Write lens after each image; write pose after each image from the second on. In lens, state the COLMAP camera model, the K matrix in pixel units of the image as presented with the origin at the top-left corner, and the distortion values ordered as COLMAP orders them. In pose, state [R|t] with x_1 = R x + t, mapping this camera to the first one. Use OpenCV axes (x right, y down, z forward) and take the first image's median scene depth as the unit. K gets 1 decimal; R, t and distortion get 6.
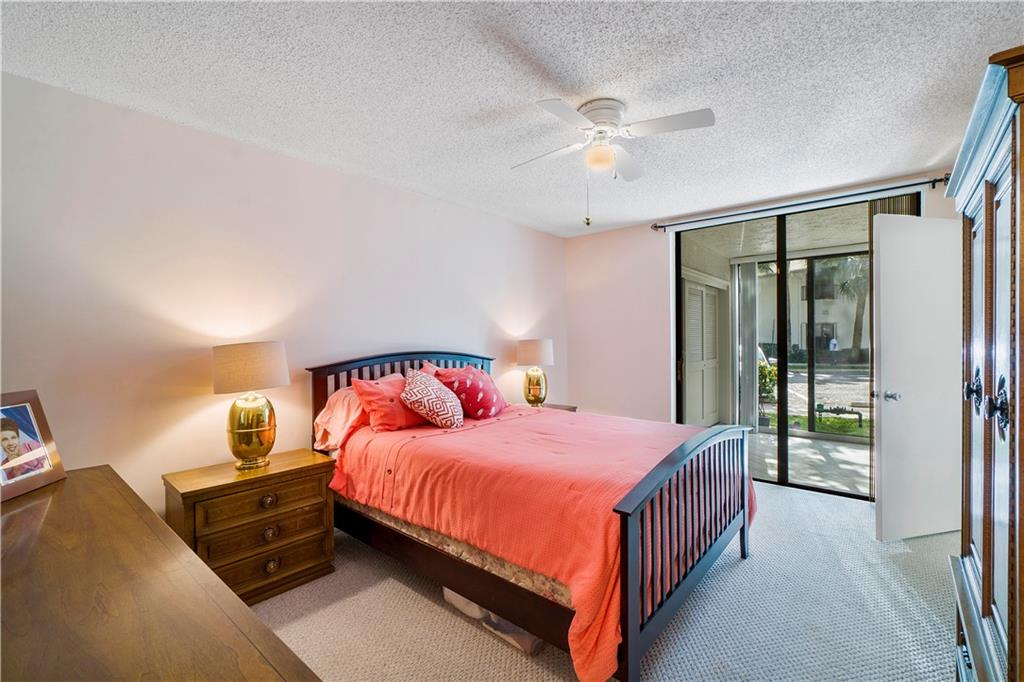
lens RADIAL K [[451.1, 0, 507.3], [0, 451.1, 337.0], [0, 0, 1]] dist [0.000116, -0.000607]
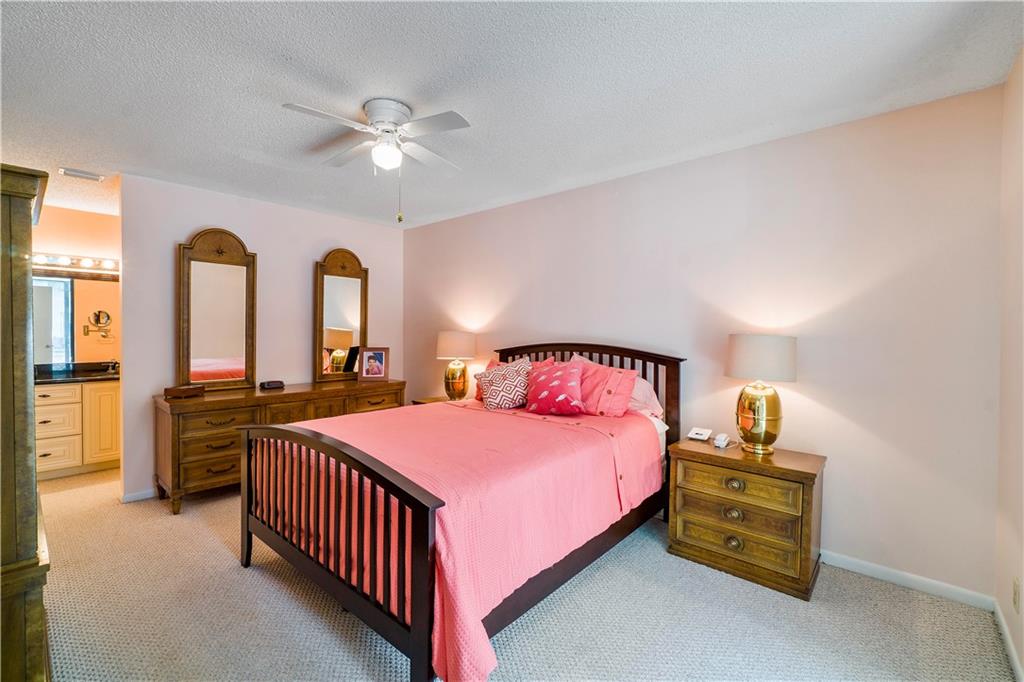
lens RADIAL K [[451.1, 0, 507.3], [0, 451.1, 337.0], [0, 0, 1]] dist [0.000116, -0.000607]
pose [[-0.024000, 0.031021, -0.999231, 0.680140], [0.002471, 0.999517, 0.030971, -0.012253], [0.999709, -0.001726, -0.024065, 0.688799]]
